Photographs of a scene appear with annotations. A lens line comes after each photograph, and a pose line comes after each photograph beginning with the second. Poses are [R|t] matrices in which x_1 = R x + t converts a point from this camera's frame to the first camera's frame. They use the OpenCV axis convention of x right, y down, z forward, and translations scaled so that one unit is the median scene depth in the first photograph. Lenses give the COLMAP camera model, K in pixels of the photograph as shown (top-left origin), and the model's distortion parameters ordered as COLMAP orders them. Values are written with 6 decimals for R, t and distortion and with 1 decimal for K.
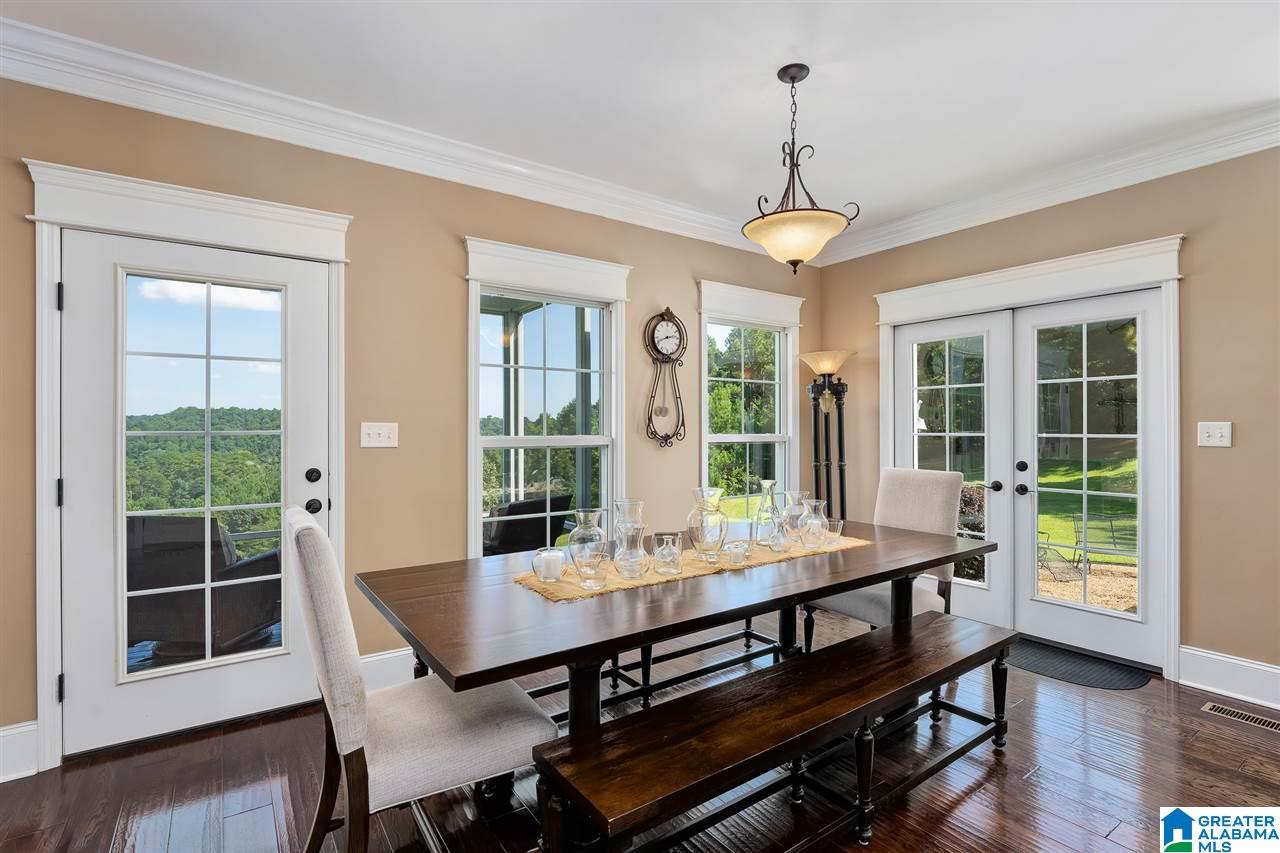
lens RADIAL K [[580.5, 0, 638.8], [0, 580.5, 425.1], [0, 0, 1]] dist [-0.017874, 0.001604]
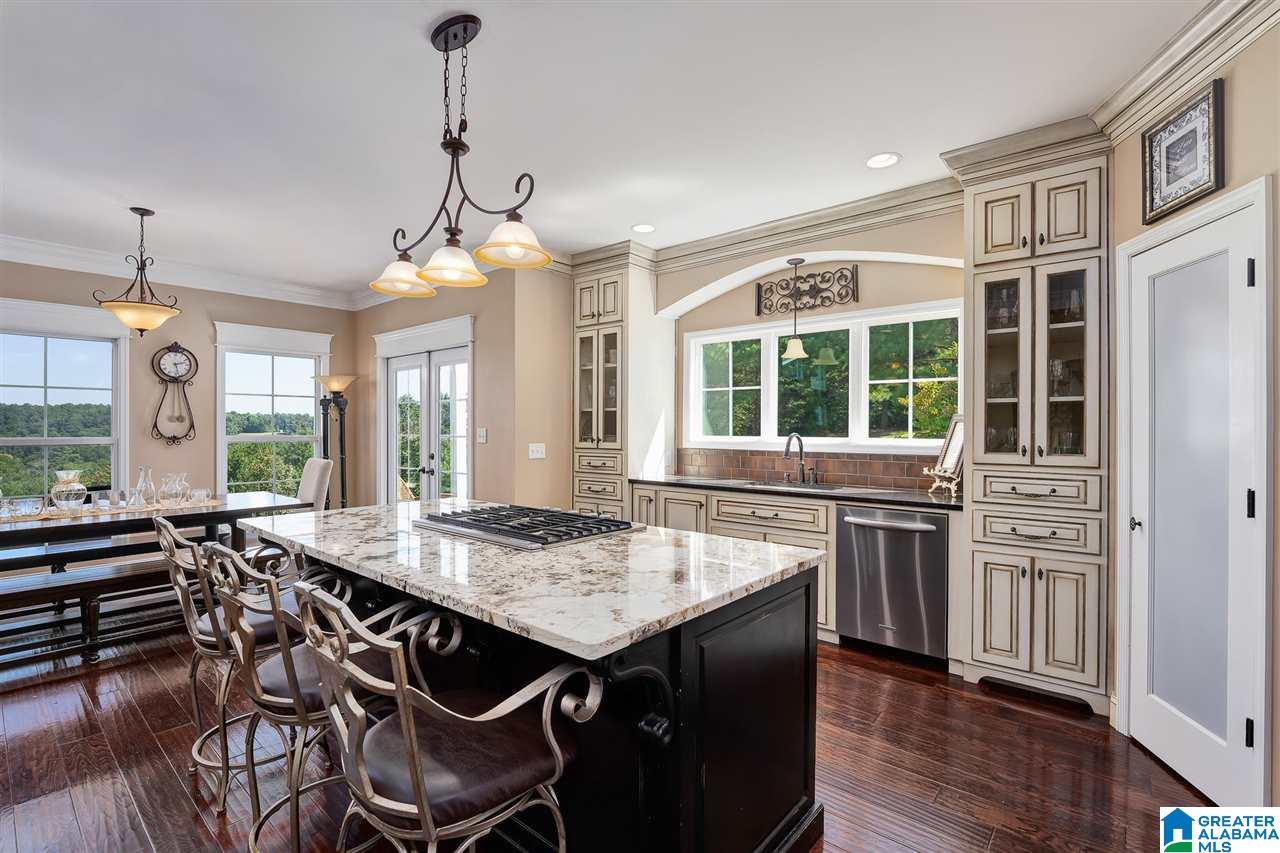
lens RADIAL K [[580.5, 0, 644.1], [0, 580.5, 428.6], [0, 0, 1]] dist [-0.017874, 0.001604]
pose [[0.966538, 0.000661, 0.256523, 0.768890], [-0.002010, 0.999985, 0.004998, -0.010111], [-0.256516, -0.005346, 0.966525, -0.579796]]
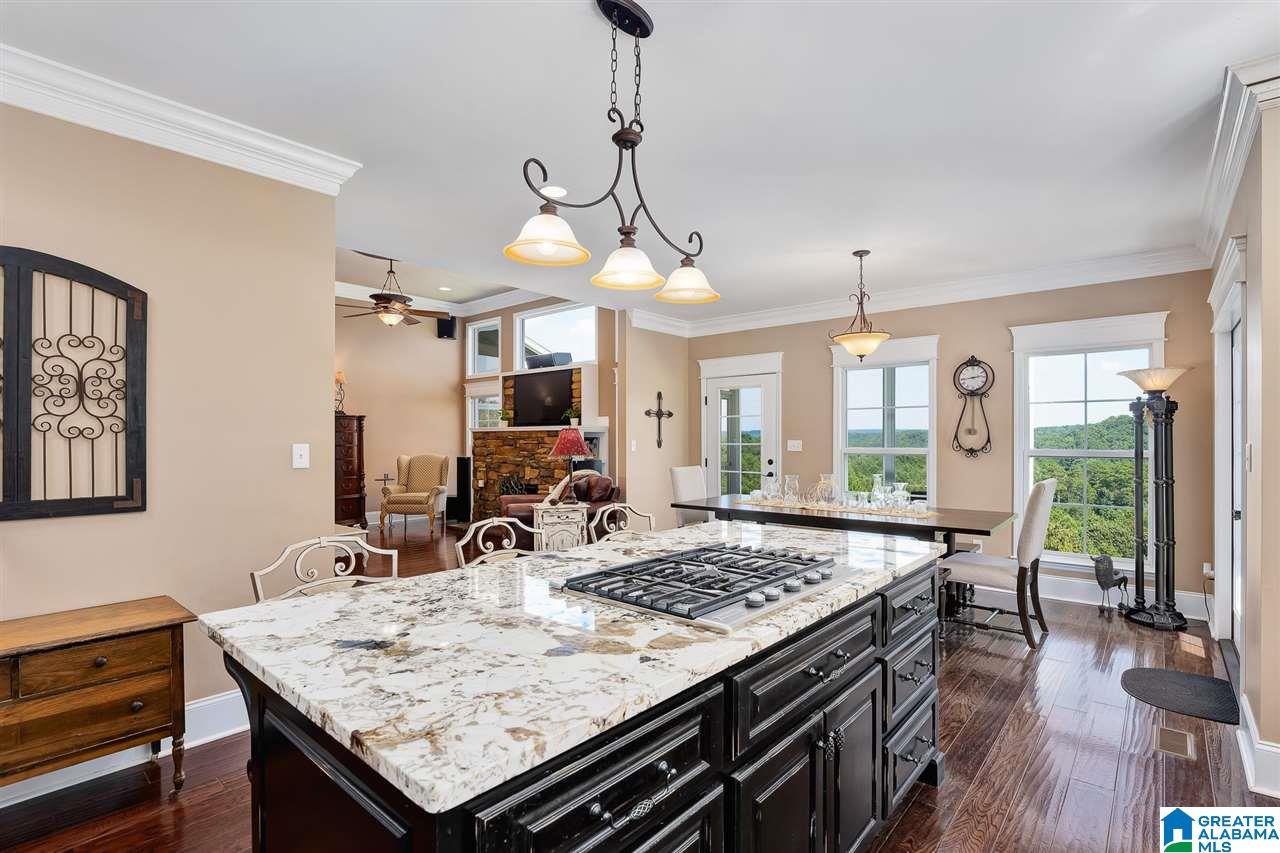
lens RADIAL K [[606.7, 0, 638.2], [0, 606.7, 439.3], [0, 0, 1]] dist [-0.012067, -0.000954]
pose [[0.241090, 0.001511, -0.970502, 1.257266], [0.004881, 0.999984, 0.002770, -0.013317], [0.970490, -0.005405, 0.241079, -0.115381]]
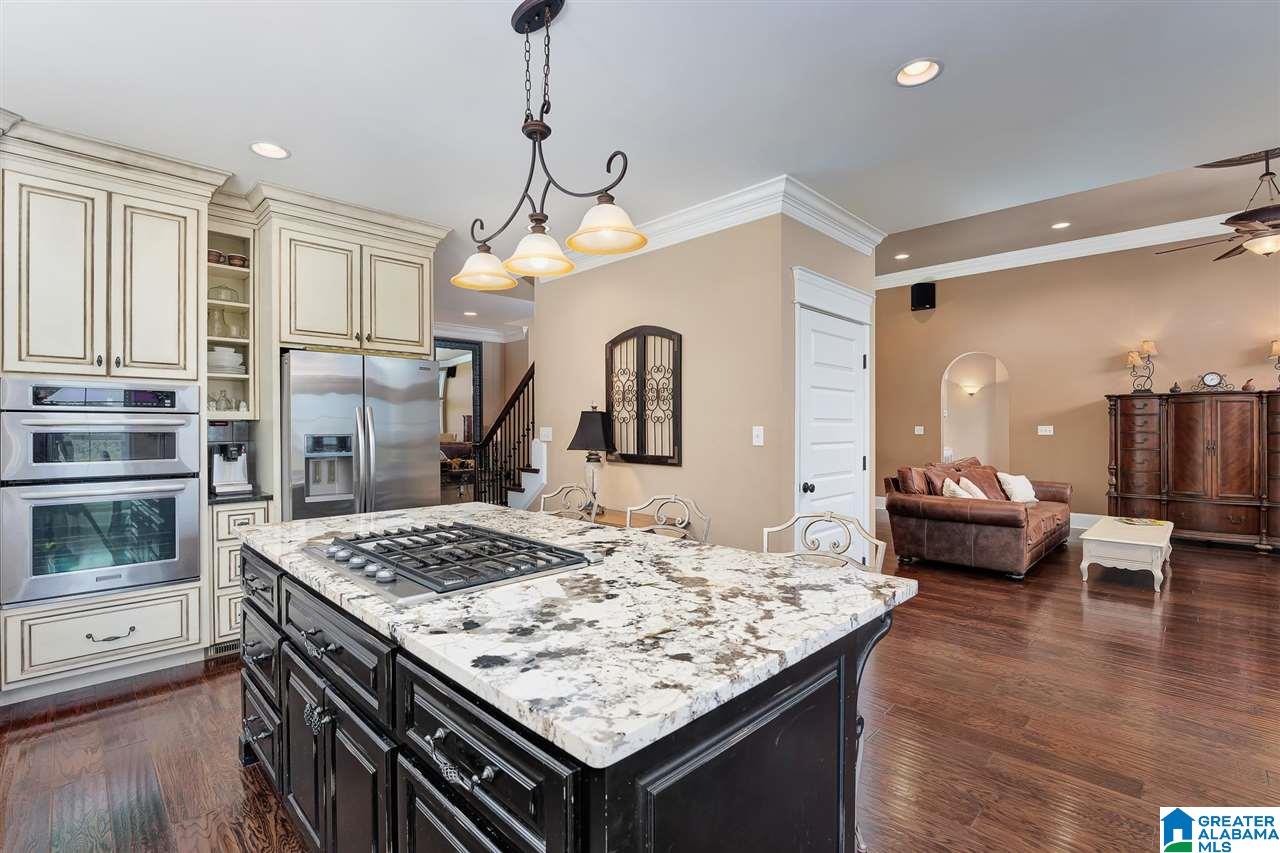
lens RADIAL K [[580.5, 0, 641.6], [0, 580.5, 423.9], [0, 0, 1]] dist [-0.017874, 0.001604]
pose [[-0.983991, 0.000691, -0.178219, 0.733829], [0.002026, 0.999971, -0.007312, -0.004773], [0.178209, -0.007556, -0.983964, 0.541812]]
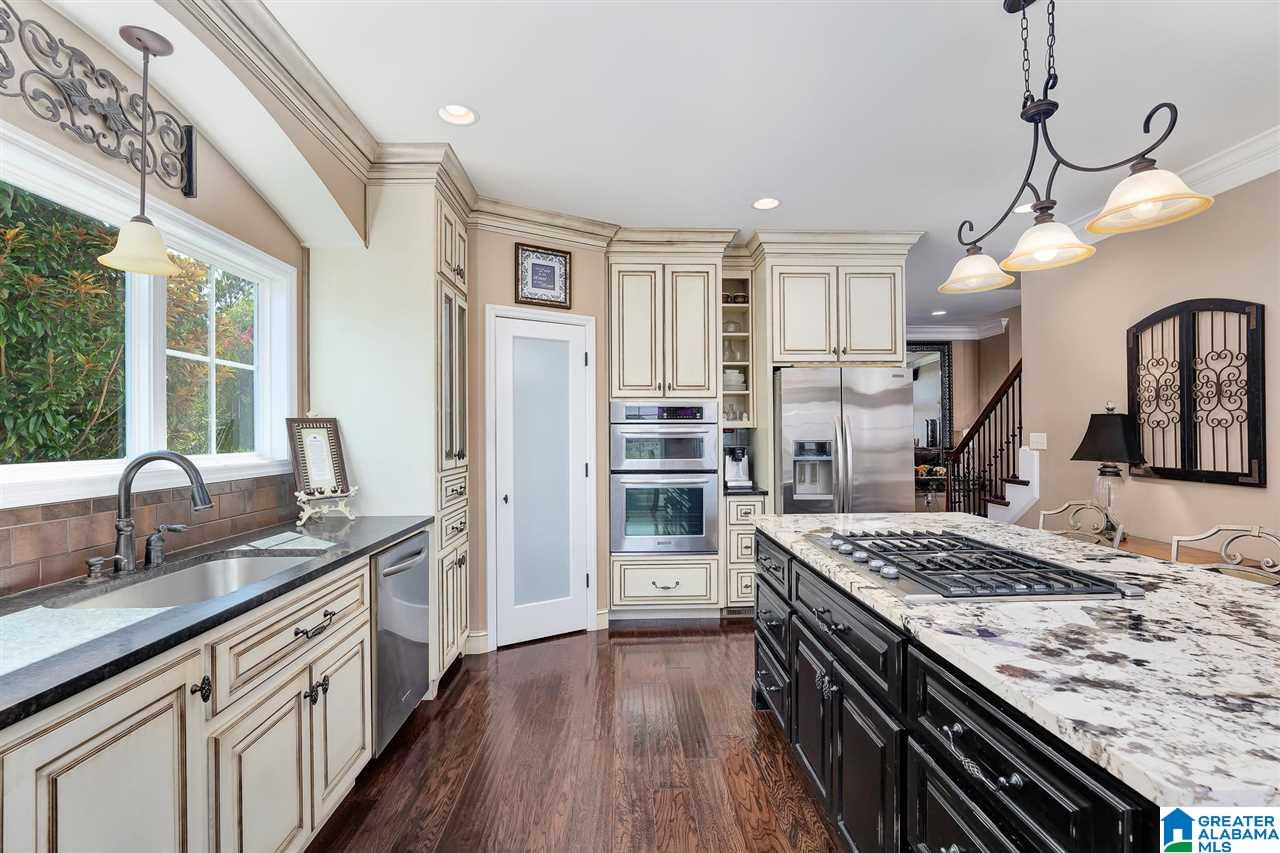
lens RADIAL K [[580.5, 0, 637.0], [0, 580.5, 427.3], [0, 0, 1]] dist [-0.017874, 0.001604]
pose [[-0.838013, 0.008845, 0.545579, 0.756773], [0.003394, 0.999934, -0.010999, -0.008976], [-0.545640, -0.007366, -0.837987, 0.588659]]
